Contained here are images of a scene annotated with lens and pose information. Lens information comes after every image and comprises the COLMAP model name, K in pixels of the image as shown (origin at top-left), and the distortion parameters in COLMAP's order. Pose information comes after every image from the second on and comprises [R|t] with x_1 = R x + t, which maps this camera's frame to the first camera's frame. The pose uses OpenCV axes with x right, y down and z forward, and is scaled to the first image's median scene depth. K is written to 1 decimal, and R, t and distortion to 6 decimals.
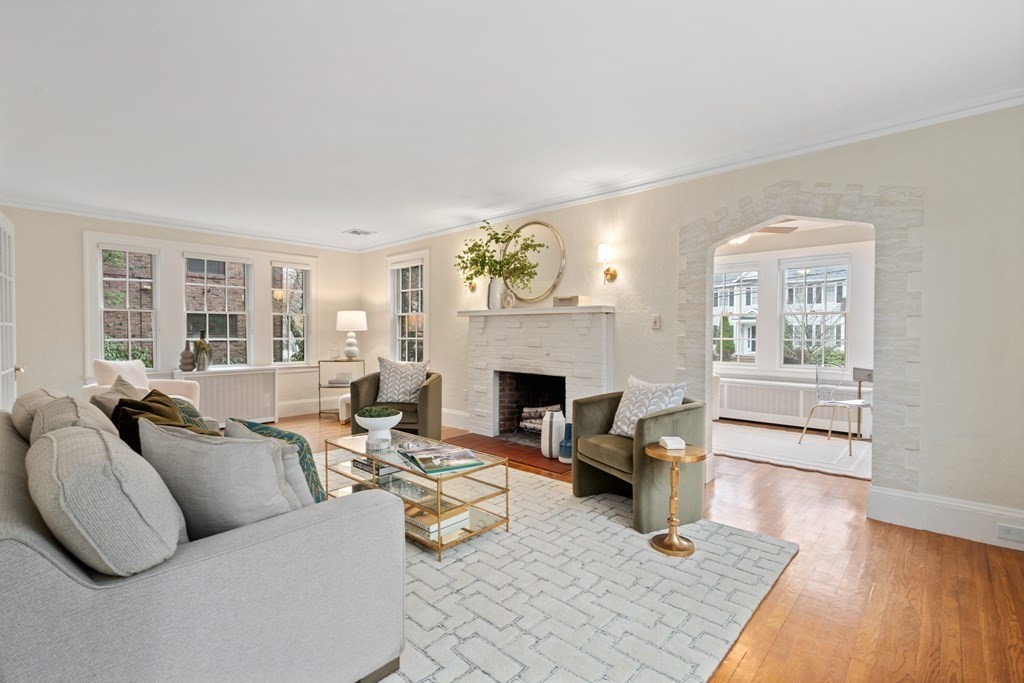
lens RADIAL K [[464.4, 0, 508.8], [0, 464.4, 338.3], [0, 0, 1]] dist [0.004337, -0.000019]
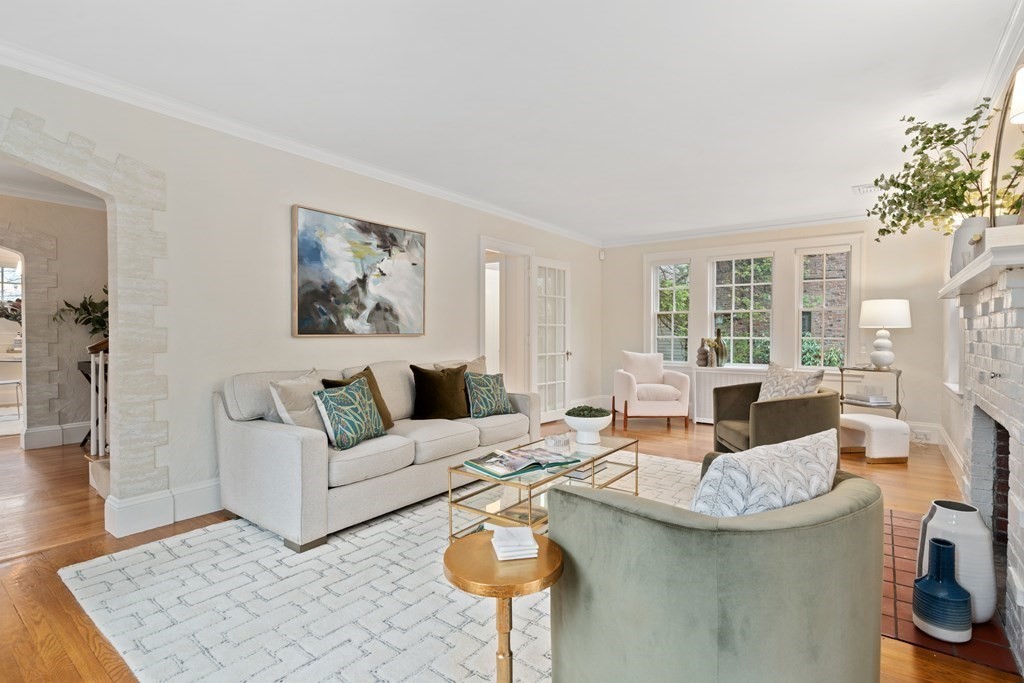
lens RADIAL K [[488.7, 0, 511.8], [0, 488.7, 341.5], [0, 0, 1]] dist [0.004429, 0.000738]
pose [[0.106124, 0.016159, -0.994222, 0.362703], [-0.015048, 0.999780, 0.014643, 0.001876], [0.994239, 0.013407, 0.106344, 0.396778]]
